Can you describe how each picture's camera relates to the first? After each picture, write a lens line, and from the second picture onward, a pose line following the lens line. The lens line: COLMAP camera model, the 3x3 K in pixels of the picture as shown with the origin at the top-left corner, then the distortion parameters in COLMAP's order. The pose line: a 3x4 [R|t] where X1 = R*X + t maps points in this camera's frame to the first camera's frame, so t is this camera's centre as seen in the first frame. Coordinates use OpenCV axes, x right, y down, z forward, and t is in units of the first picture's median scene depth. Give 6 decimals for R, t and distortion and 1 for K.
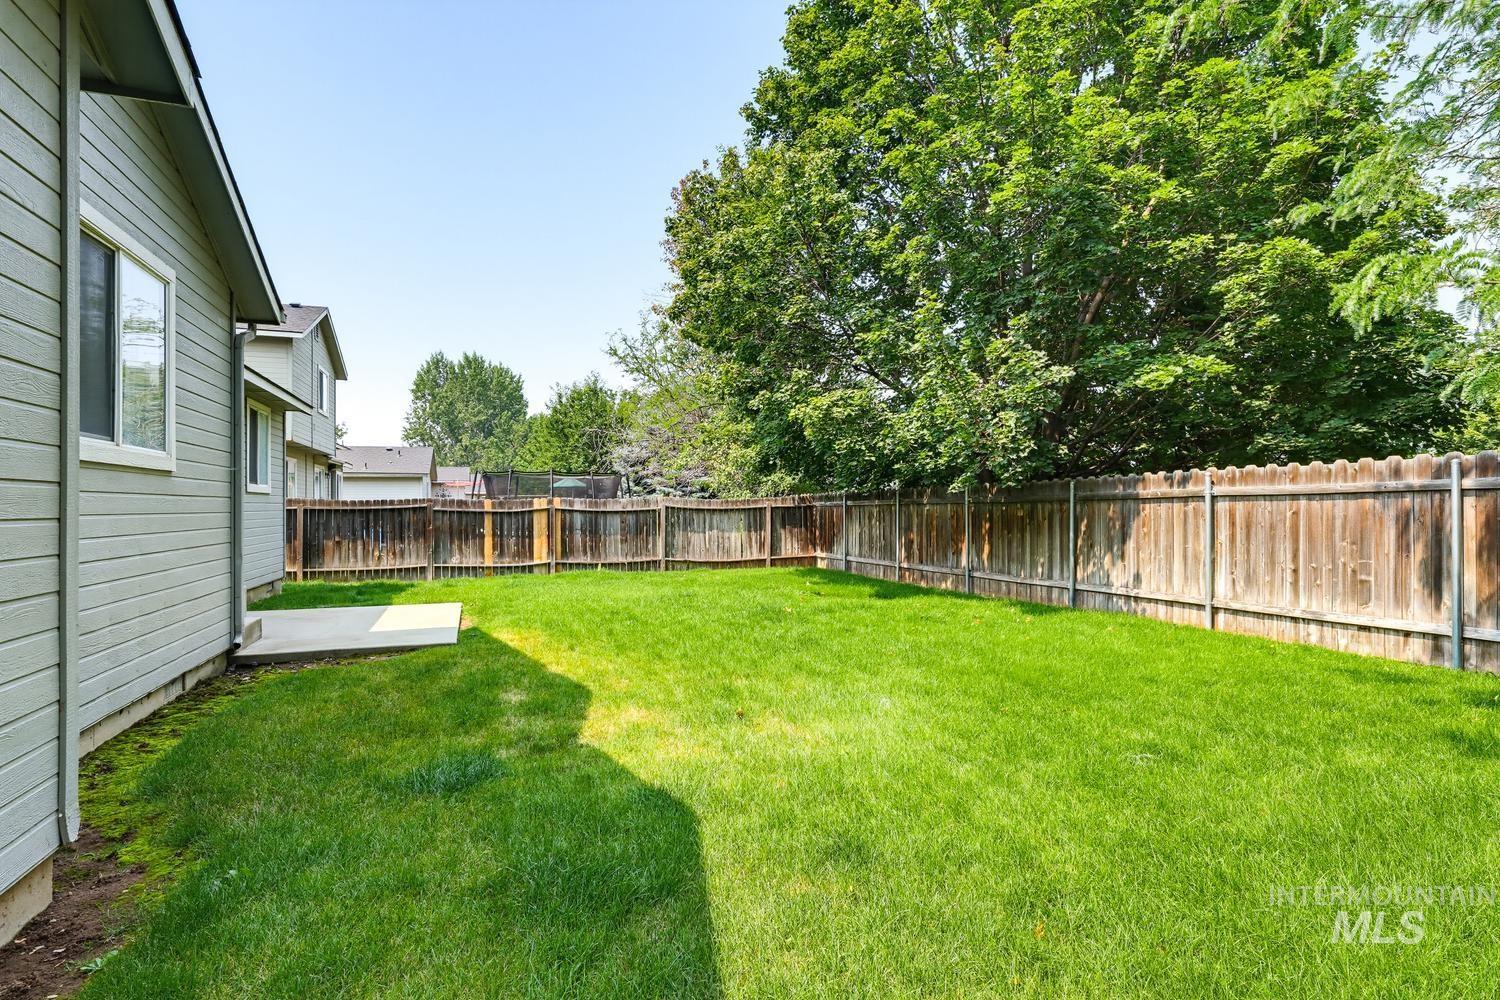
lens RADIAL K [[809.4, 0, 754.8], [0, 809.4, 496.5], [0, 0, 1]] dist [0.003322, 0.000105]
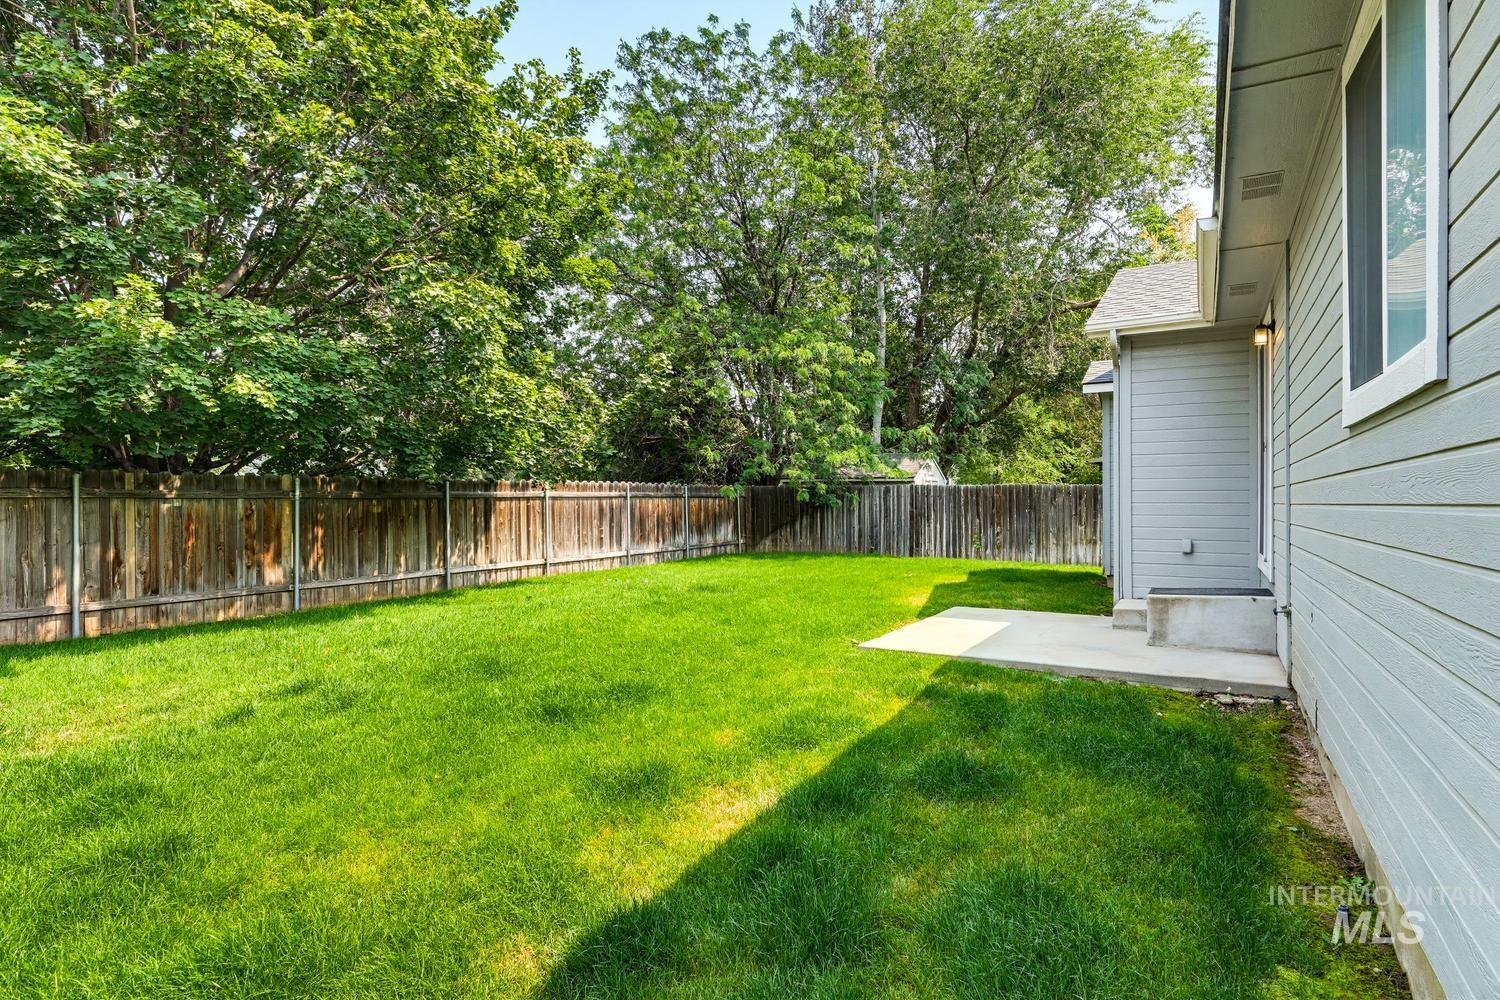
lens RADIAL K [[797.4, 0, 763.6], [0, 797.4, 490.4], [0, 0, 1]] dist [0.001778, -0.002011]
pose [[-0.673120, 0.040094, 0.738446, -0.670659], [0.015099, 0.999066, -0.040481, 0.041694], [-0.739380, -0.016098, -0.673096, 1.259892]]
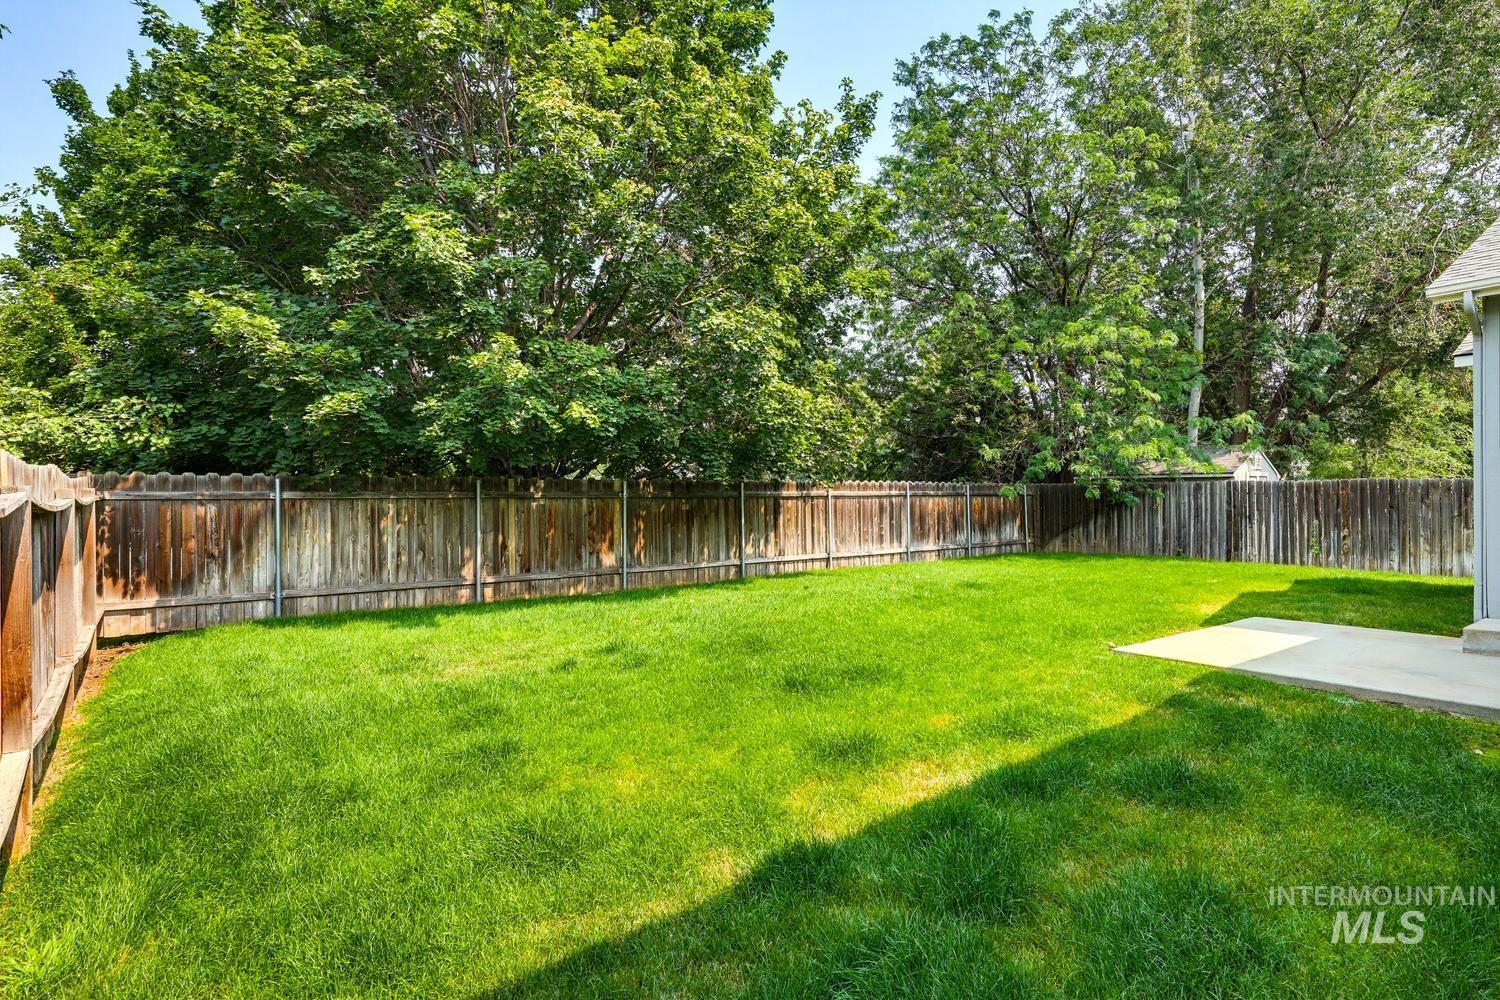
lens RADIAL K [[781.8, 0, 749.2], [0, 781.8, 491.4], [0, 0, 1]] dist [0.000936, 0.000502]
pose [[-0.335047, 0.041197, 0.941300, -0.717421], [0.005531, 0.999112, -0.041758, 0.042845], [-0.942185, -0.008784, -0.334978, 1.242921]]
